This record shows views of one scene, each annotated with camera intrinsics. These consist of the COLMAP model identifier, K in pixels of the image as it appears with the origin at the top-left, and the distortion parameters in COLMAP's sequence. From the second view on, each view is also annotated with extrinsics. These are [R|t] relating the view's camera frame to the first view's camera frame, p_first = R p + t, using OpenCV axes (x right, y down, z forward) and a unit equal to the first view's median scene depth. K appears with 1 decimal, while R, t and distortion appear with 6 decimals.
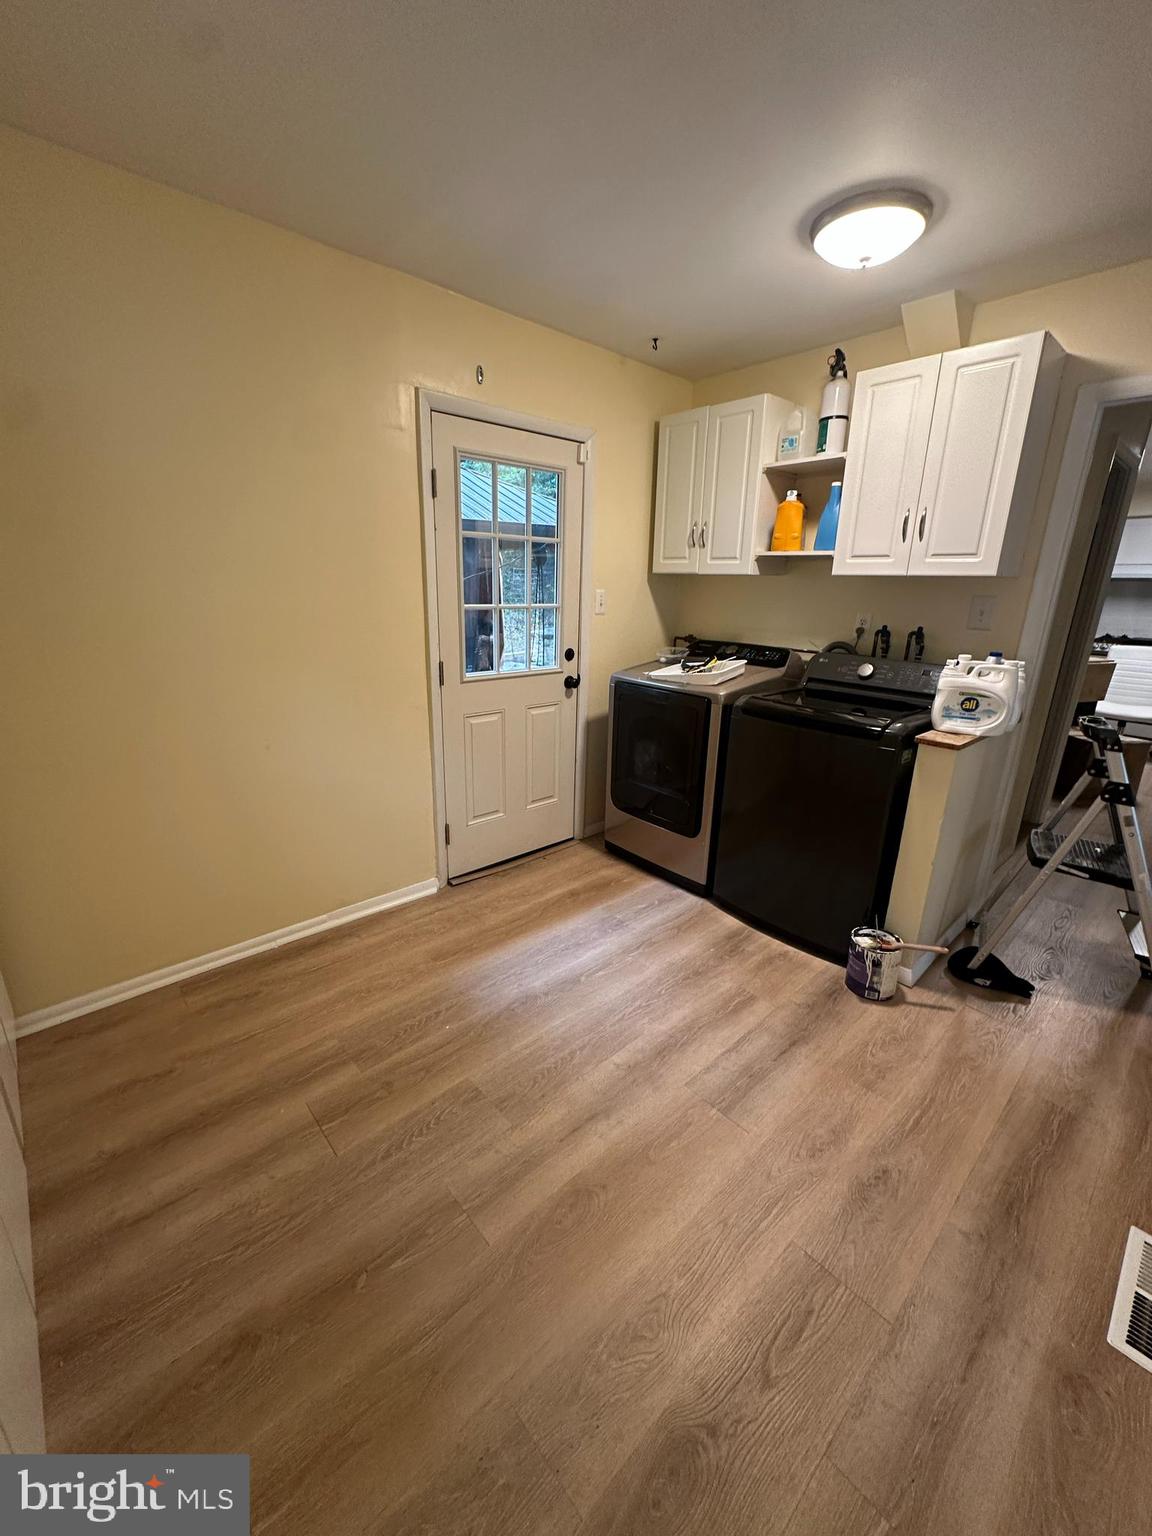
lens RADIAL K [[612.9, 0, 572.8], [0, 612.9, 772.6], [0, 0, 1]] dist [-0.003957, 0.001236]
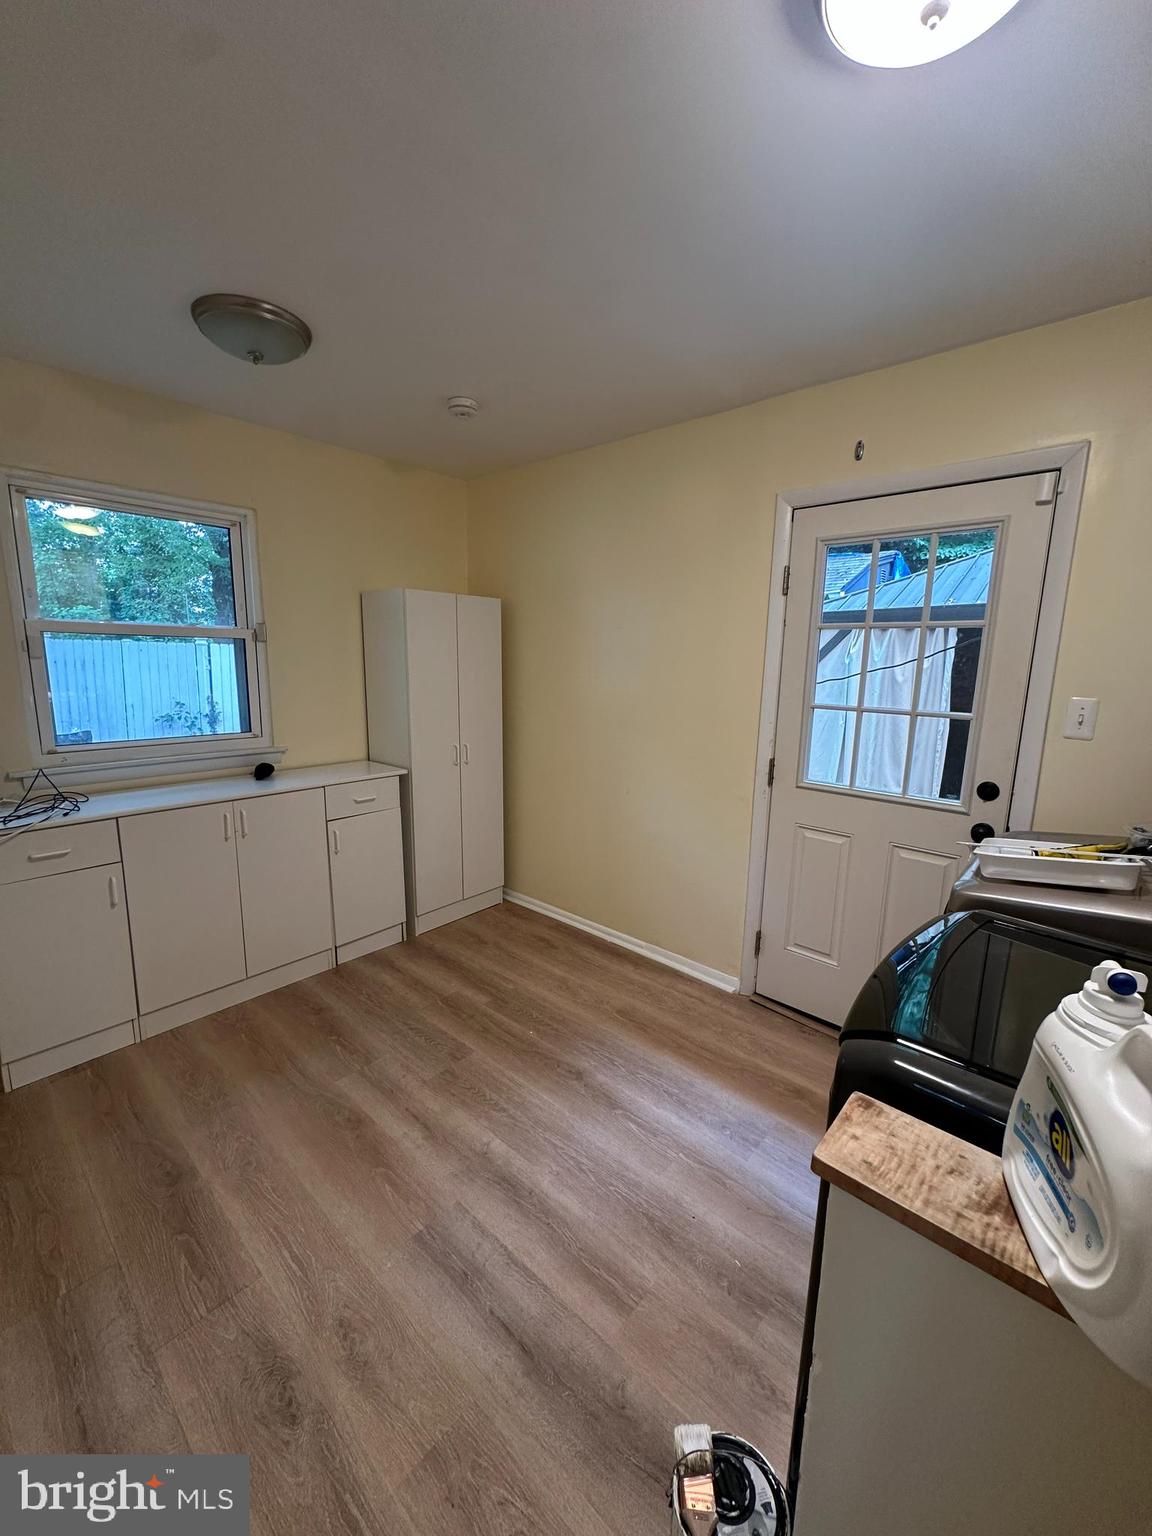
lens RADIAL K [[612.9, 0, 573.1], [0, 612.9, 765.5], [0, 0, 1]] dist [-0.003957, 0.001236]
pose [[0.100800, 0.151078, -0.983369, 0.910592], [-0.318486, 0.941292, 0.111967, -0.236534], [0.942553, 0.301903, 0.142998, 0.759910]]
